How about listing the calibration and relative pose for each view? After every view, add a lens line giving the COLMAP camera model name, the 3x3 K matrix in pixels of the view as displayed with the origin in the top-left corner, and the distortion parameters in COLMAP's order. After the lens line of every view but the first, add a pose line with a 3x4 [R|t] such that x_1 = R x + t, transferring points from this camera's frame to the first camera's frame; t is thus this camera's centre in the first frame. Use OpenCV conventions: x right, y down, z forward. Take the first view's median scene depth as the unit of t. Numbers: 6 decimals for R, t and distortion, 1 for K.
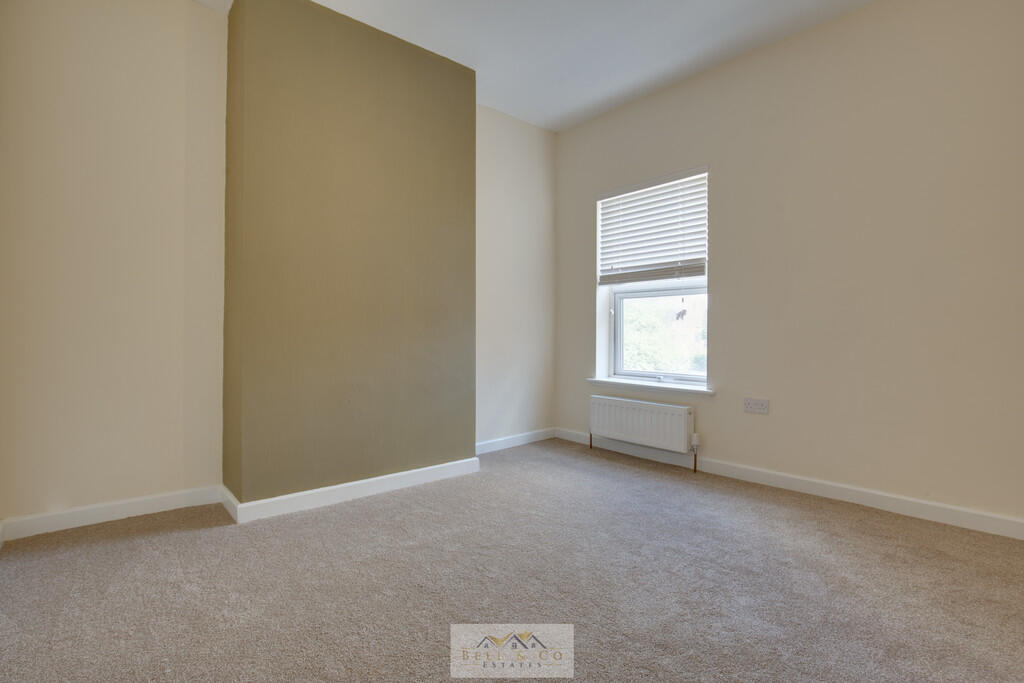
lens RADIAL K [[523.5, 0, 509.8], [0, 523.5, 339.6], [0, 0, 1]] dist [0.003033, -0.000358]
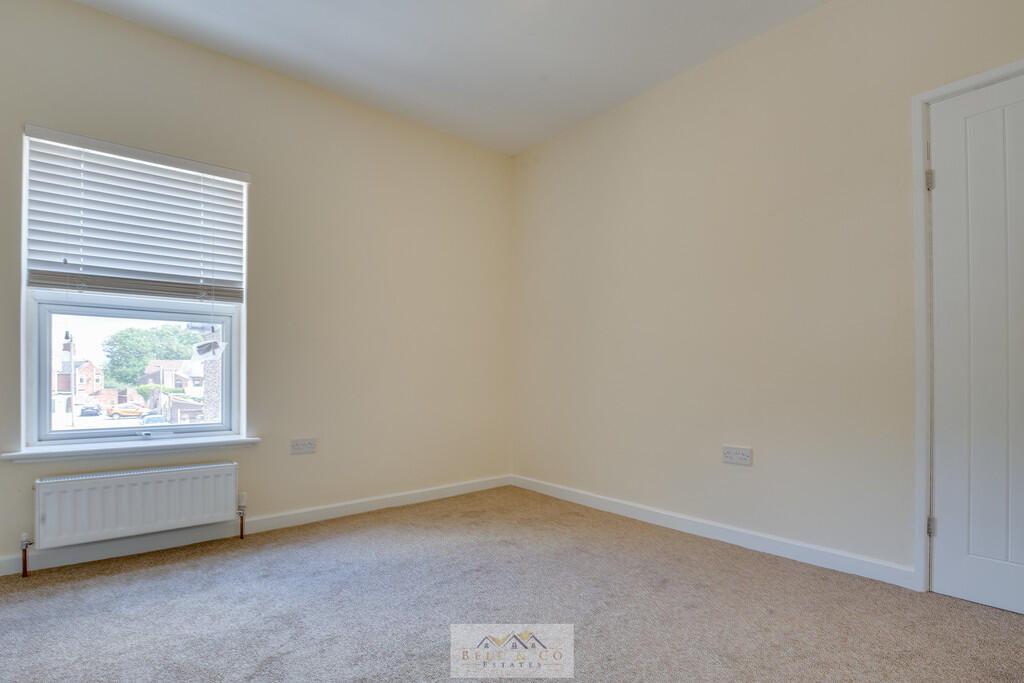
lens RADIAL K [[523.5, 0, 518.2], [0, 523.5, 376.4], [0, 0, 1]] dist [0.003033, -0.000358]
pose [[-0.014415, -0.013598, 0.999804, -0.475795], [0.003268, 0.999902, 0.013647, -0.014411], [-0.999891, 0.003464, -0.014369, 0.563812]]
